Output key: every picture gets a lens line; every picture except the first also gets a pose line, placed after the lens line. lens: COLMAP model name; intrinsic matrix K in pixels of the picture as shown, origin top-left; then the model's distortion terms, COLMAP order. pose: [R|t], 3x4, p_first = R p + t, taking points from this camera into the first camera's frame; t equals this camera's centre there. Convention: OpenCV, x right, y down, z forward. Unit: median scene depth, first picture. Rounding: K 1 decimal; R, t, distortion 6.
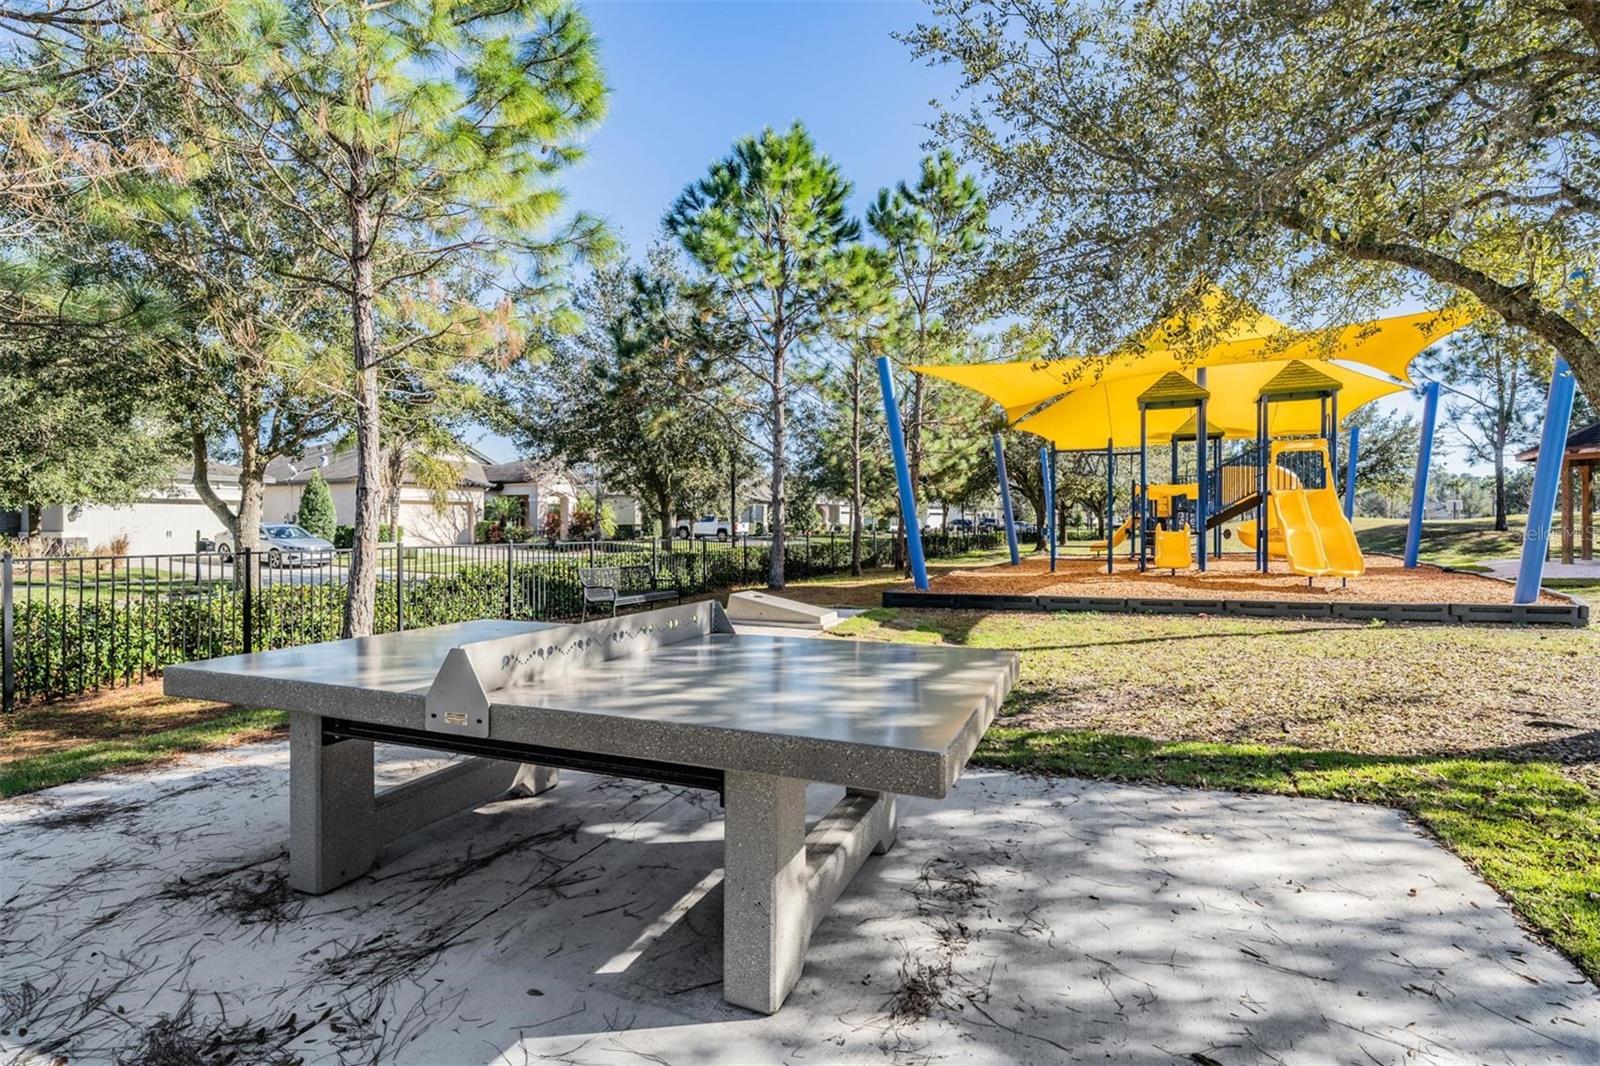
lens RADIAL K [[779.4, 0, 795.9], [0, 779.4, 524.4], [0, 0, 1]] dist [-0.000087, 0.000006]
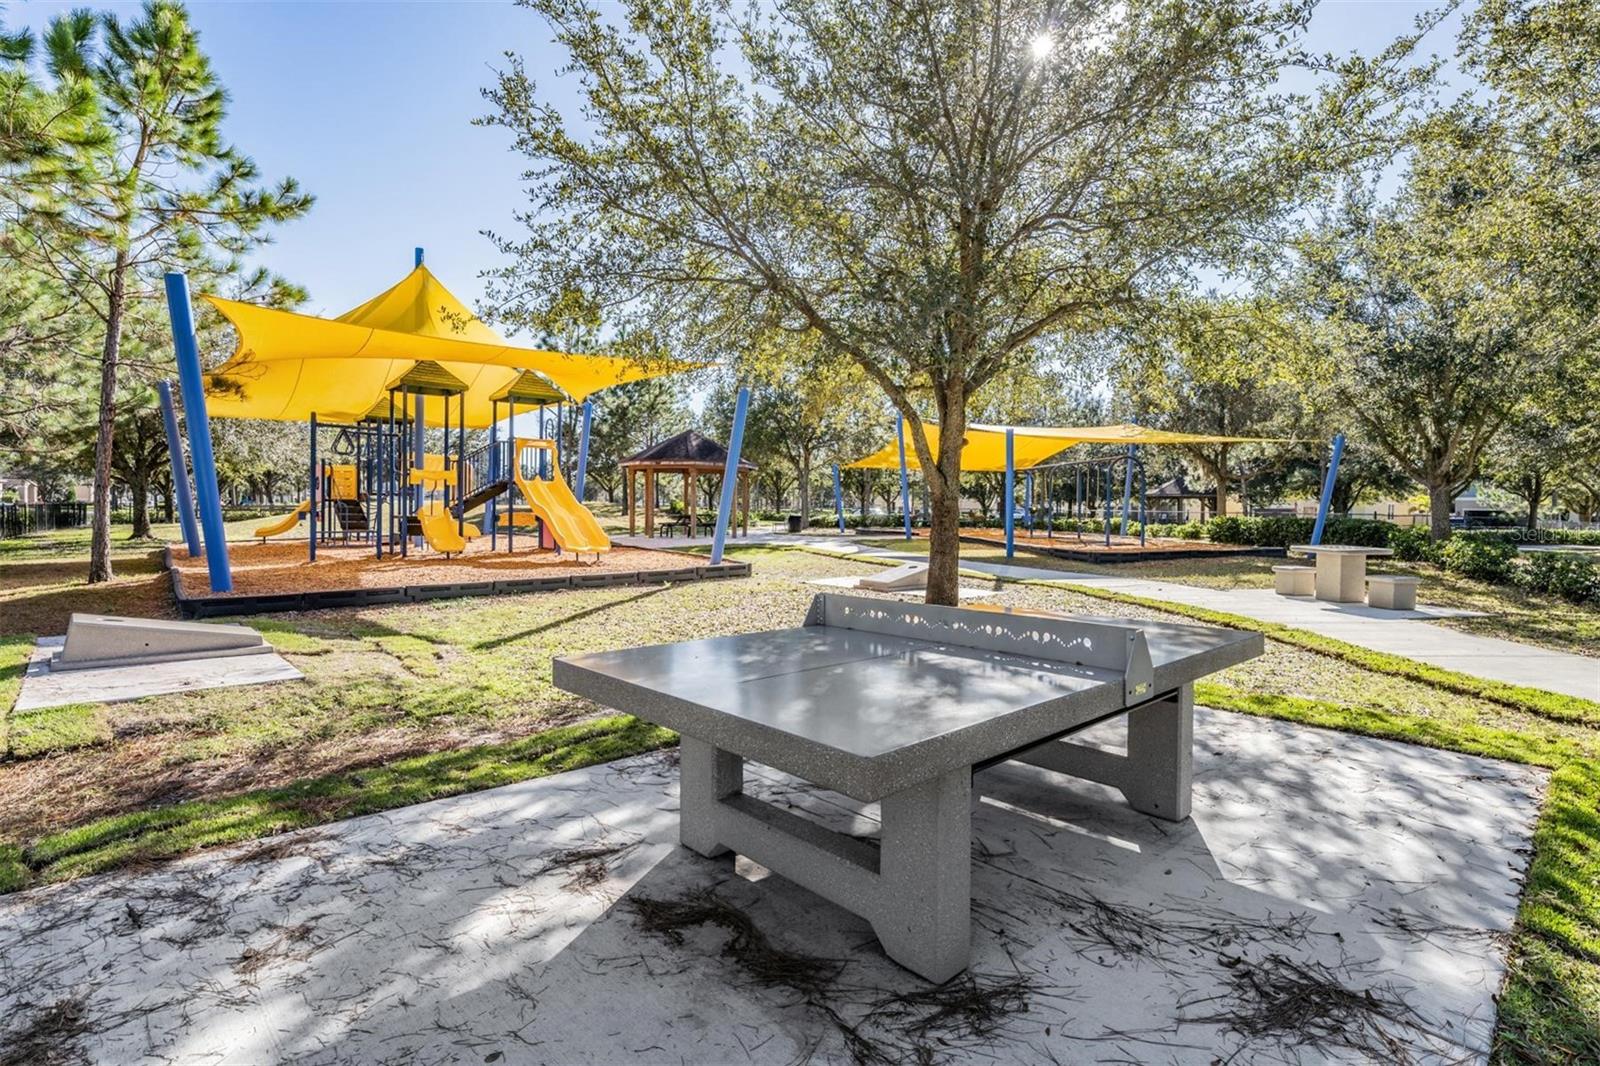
lens RADIAL K [[779.4, 0, 794.0], [0, 779.4, 528.7], [0, 0, 1]] dist [-0.000087, 0.000006]
pose [[0.405090, -0.013217, 0.914181, -0.327374], [-0.014586, 0.999675, 0.020916, -0.002922], [-0.914160, -0.021807, 0.404766, 0.189129]]
